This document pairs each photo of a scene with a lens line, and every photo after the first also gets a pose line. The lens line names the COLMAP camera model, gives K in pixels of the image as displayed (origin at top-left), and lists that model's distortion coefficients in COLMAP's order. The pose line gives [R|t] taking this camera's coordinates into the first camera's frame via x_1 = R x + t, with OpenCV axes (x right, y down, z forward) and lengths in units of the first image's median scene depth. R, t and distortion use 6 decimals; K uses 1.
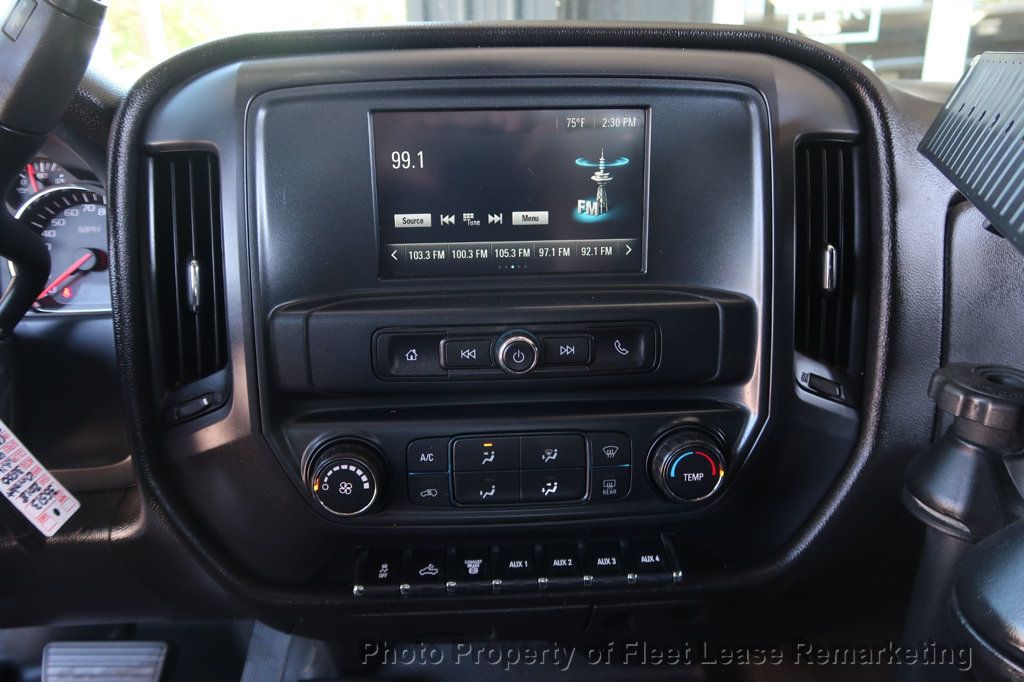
lens RADIAL K [[704.5, 0, 512.0], [0, 704.5, 341.0], [0, 0, 1]] dist [-0.021867, 0.002865]
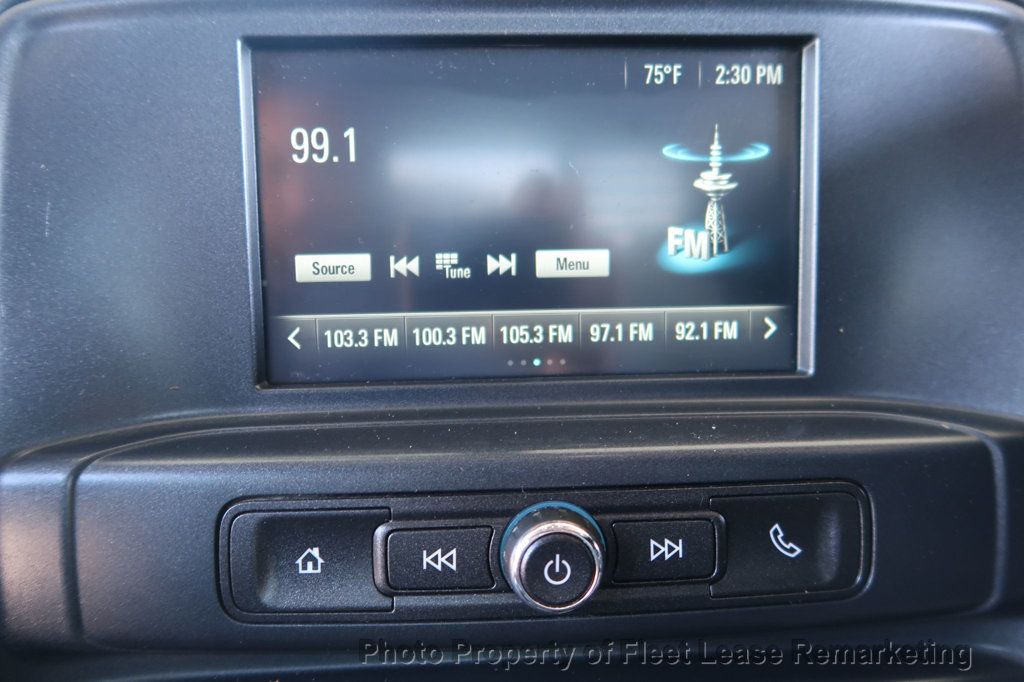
lens RADIAL K [[704.5, 0, 512.0], [0, 704.5, 341.0], [0, 0, 1]] dist [-0.021867, 0.002865]
pose [[0.999994, -0.001460, -0.003072, -0.015235], [0.000970, 0.988095, -0.153845, -0.045936], [0.003260, 0.153841, 0.988090, 0.528360]]
